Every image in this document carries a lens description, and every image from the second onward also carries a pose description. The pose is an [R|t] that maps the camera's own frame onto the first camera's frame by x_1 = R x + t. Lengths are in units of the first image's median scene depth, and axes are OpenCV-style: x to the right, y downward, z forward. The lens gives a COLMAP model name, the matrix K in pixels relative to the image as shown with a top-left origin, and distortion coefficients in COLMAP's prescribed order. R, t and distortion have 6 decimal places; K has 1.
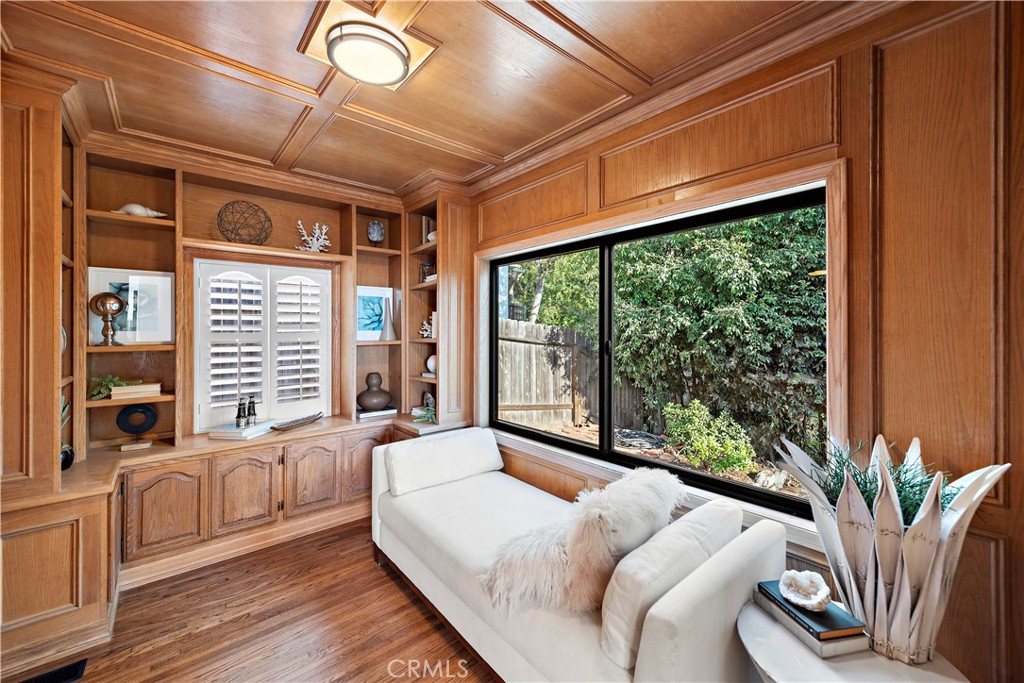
lens RADIAL K [[406.1, 0, 536.2], [0, 406.1, 331.0], [0, 0, 1]] dist [0.002216, -0.000173]
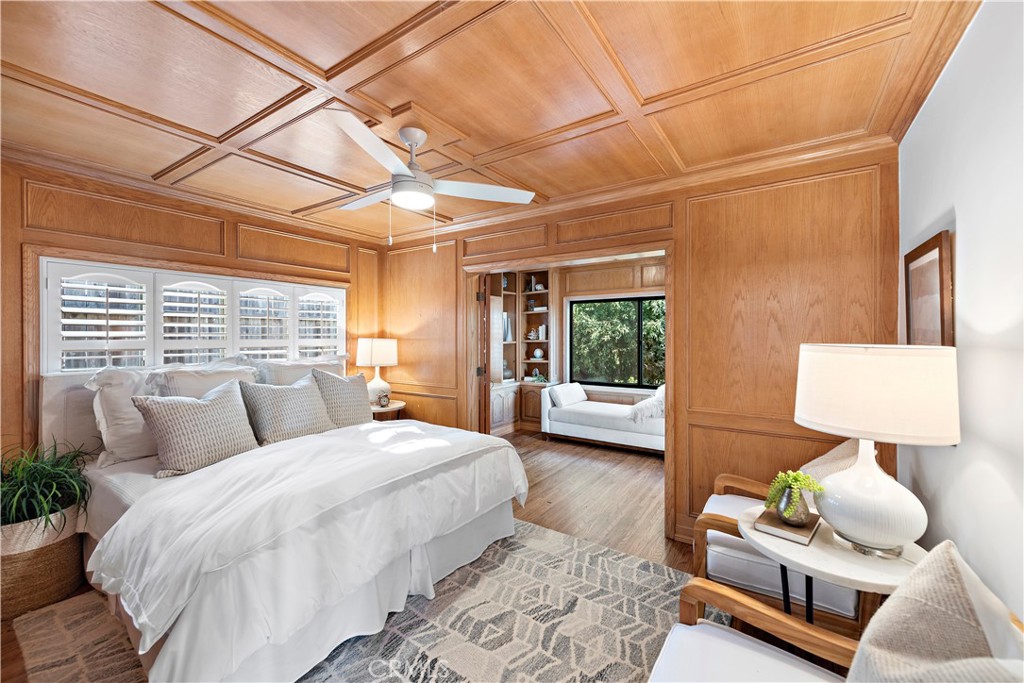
lens RADIAL K [[406.1, 0, 511.1], [0, 406.1, 335.8], [0, 0, 1]] dist [0.002216, -0.000173]
pose [[0.969739, -0.005099, 0.244091, -0.509518], [0.005967, 0.999978, -0.002817, 0.002353], [-0.244072, 0.004188, 0.969748, -0.508007]]
